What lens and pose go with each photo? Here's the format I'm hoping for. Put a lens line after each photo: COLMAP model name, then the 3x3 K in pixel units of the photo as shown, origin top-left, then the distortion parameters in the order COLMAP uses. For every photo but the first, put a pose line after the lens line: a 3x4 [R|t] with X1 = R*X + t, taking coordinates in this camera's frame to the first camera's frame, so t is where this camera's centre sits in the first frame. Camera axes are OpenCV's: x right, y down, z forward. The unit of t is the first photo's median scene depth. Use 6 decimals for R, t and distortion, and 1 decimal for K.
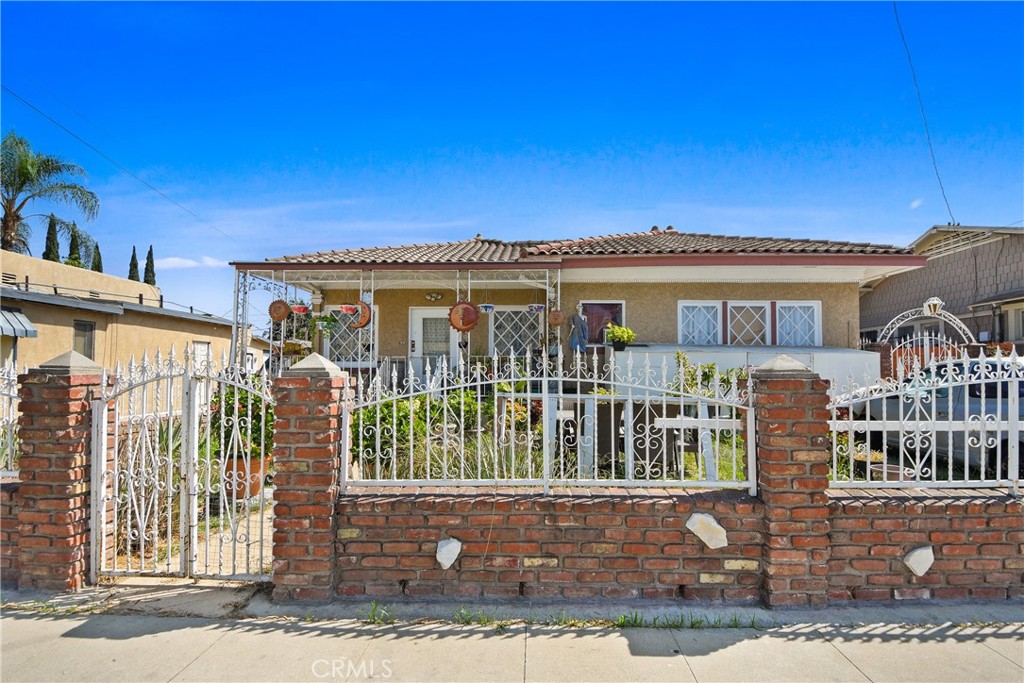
lens RADIAL K [[464.2, 0, 515.7], [0, 464.2, 359.4], [0, 0, 1]] dist [-0.003102, -0.000616]
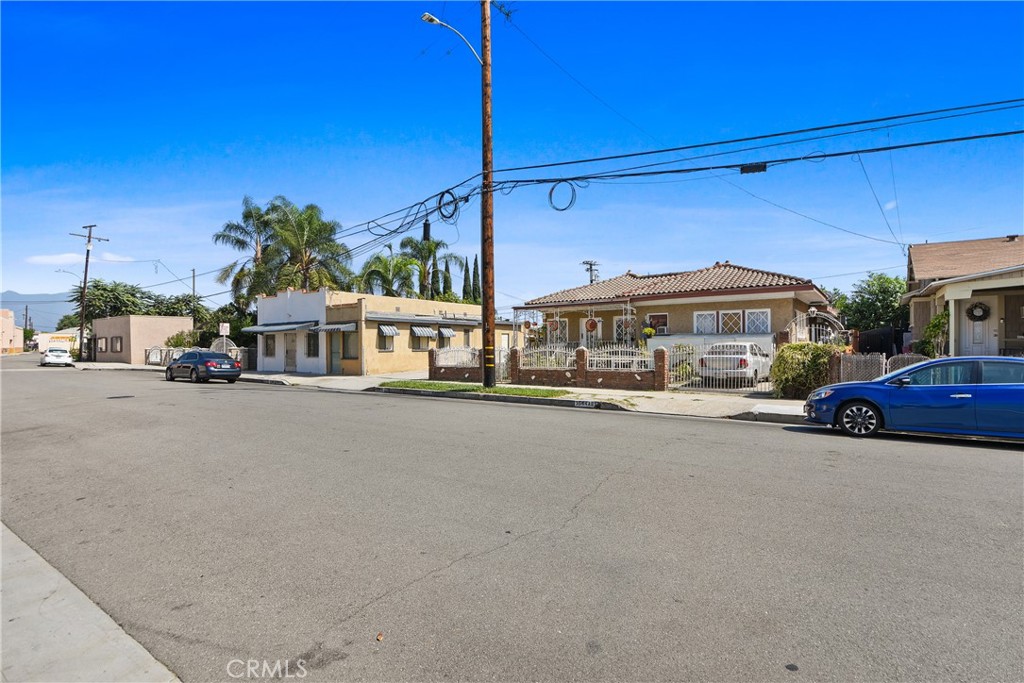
lens RADIAL K [[501.3, 0, 512.5], [0, 501.3, 346.2], [0, 0, 1]] dist [0.000758, -0.000135]
pose [[0.829201, -0.010206, -0.558858, 0.926692], [0.028600, 0.999298, 0.024187, -0.051586], [0.558219, -0.036040, 0.828911, -1.298725]]
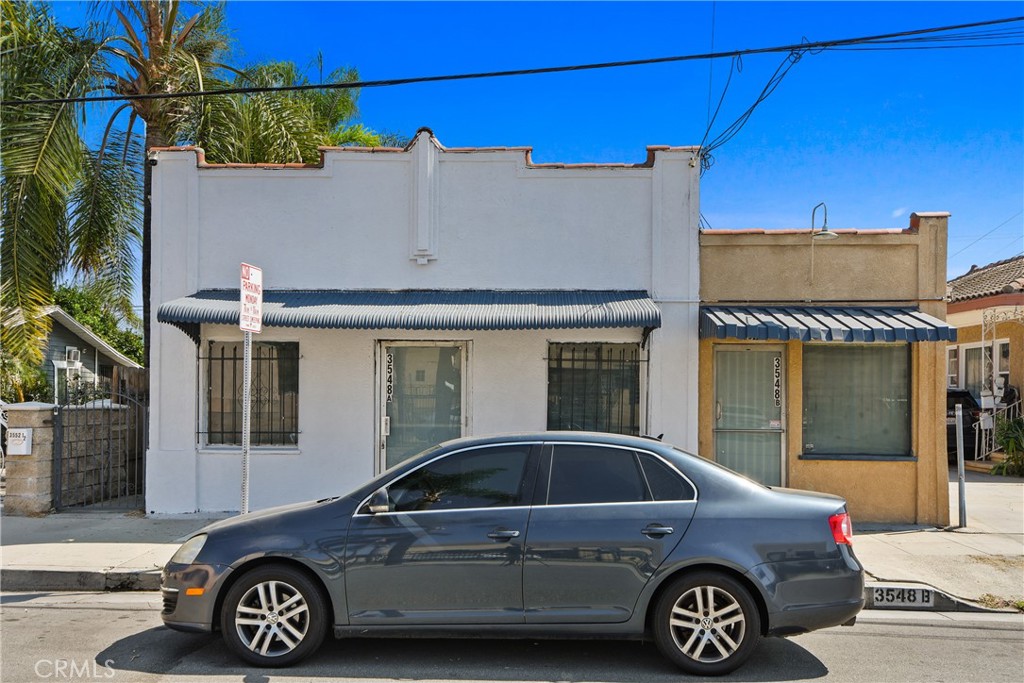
lens RADIAL K [[930.0, 0, 499.6], [0, 930.0, 375.5], [0, 0, 1]] dist [0.019384, 0.008178]
pose [[0.999945, 0.003604, -0.009832, -1.527347], [-0.003534, 0.999968, 0.007159, -0.057698], [0.009857, -0.007124, 0.999926, -0.820592]]
